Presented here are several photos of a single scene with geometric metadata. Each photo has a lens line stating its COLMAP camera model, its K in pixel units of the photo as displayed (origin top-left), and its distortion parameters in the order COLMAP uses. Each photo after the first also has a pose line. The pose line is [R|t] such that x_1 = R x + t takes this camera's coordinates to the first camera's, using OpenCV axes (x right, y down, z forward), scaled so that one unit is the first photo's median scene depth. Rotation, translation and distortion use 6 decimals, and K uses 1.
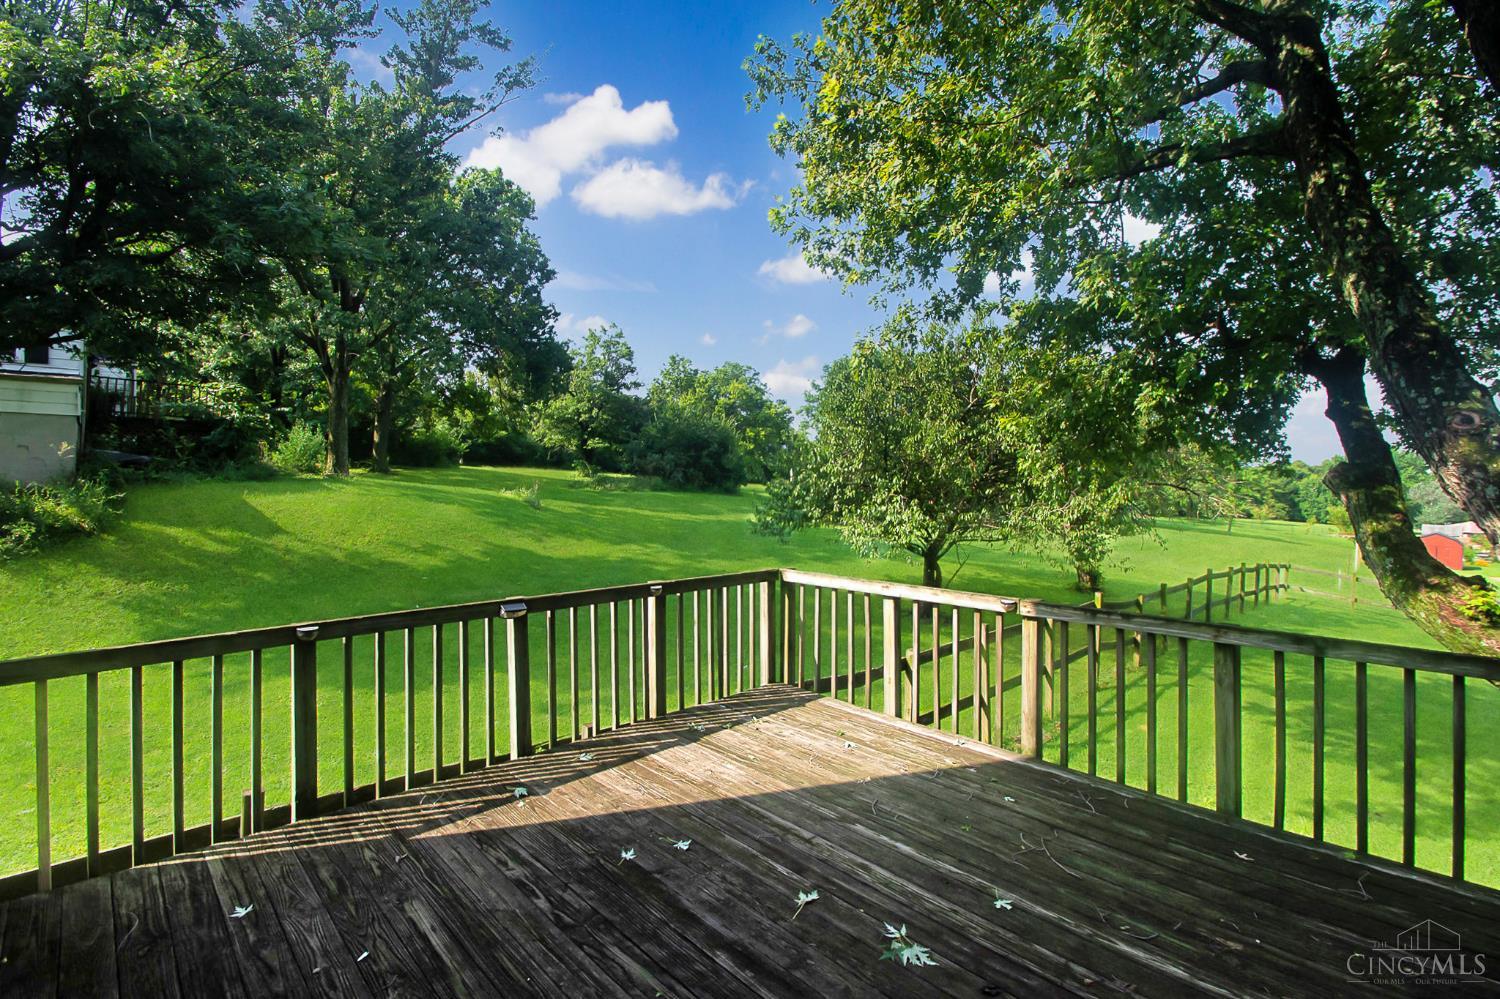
lens RADIAL K [[686.8, 0, 755.9], [0, 686.8, 476.8], [0, 0, 1]] dist [0.020828, -0.015816]
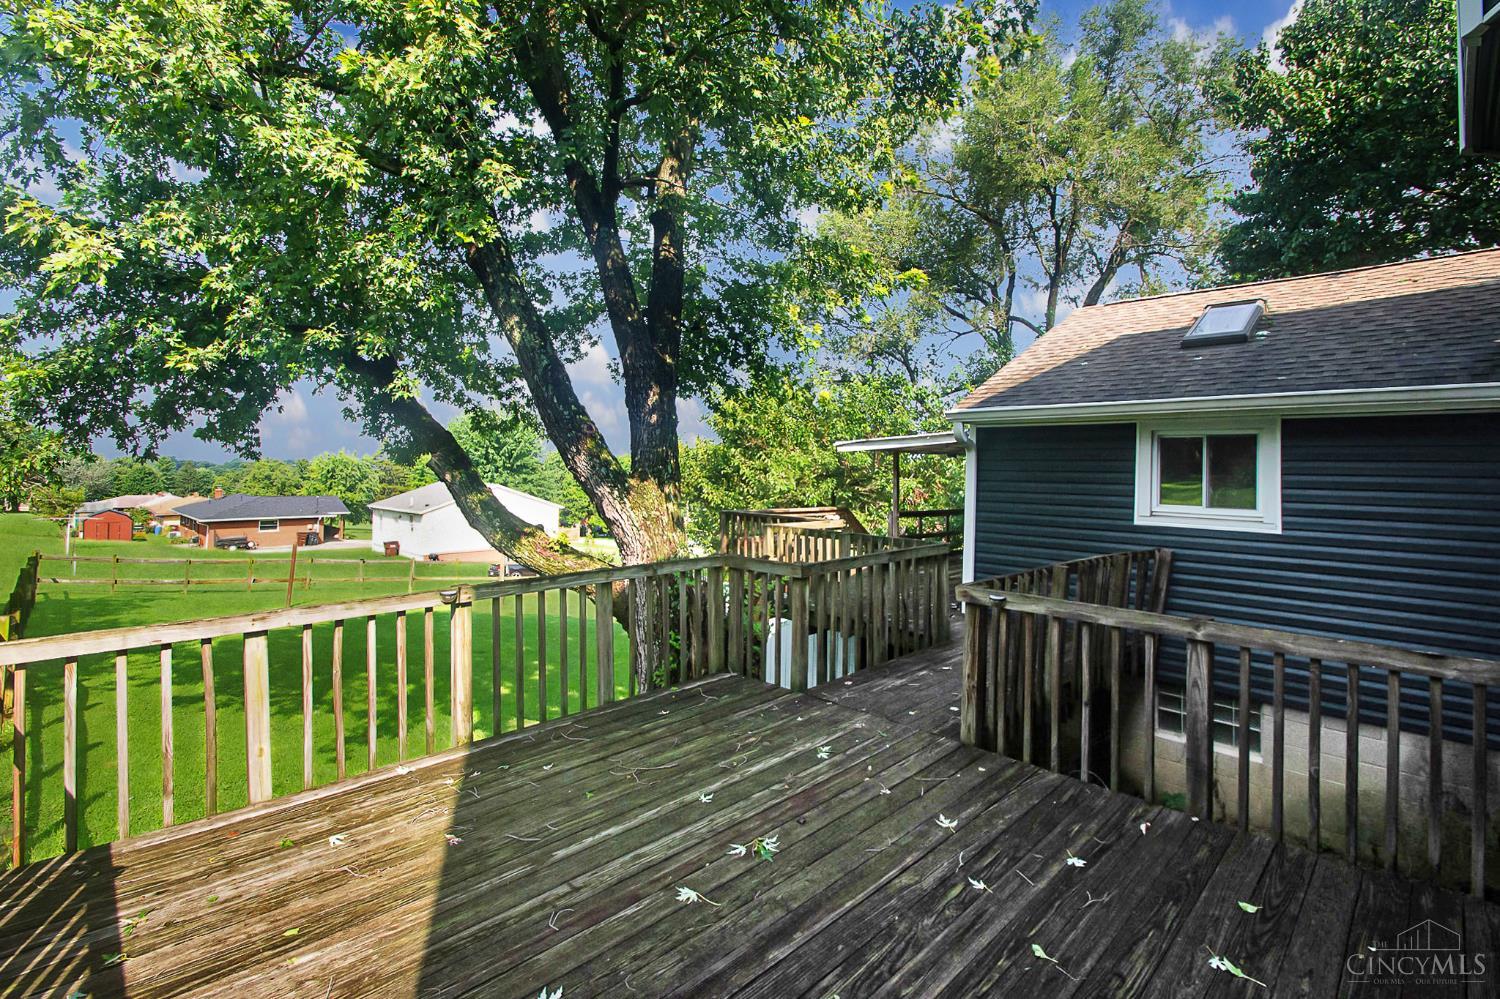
lens RADIAL K [[681.6, 0, 753.4], [0, 681.6, 460.6], [0, 0, 1]] dist [0.001610, -0.010000]
pose [[-0.011361, 0.003045, 0.999931, -0.625681], [-0.011607, 0.999928, -0.003177, -0.002896], [-0.999868, -0.011642, -0.011325, 0.644822]]
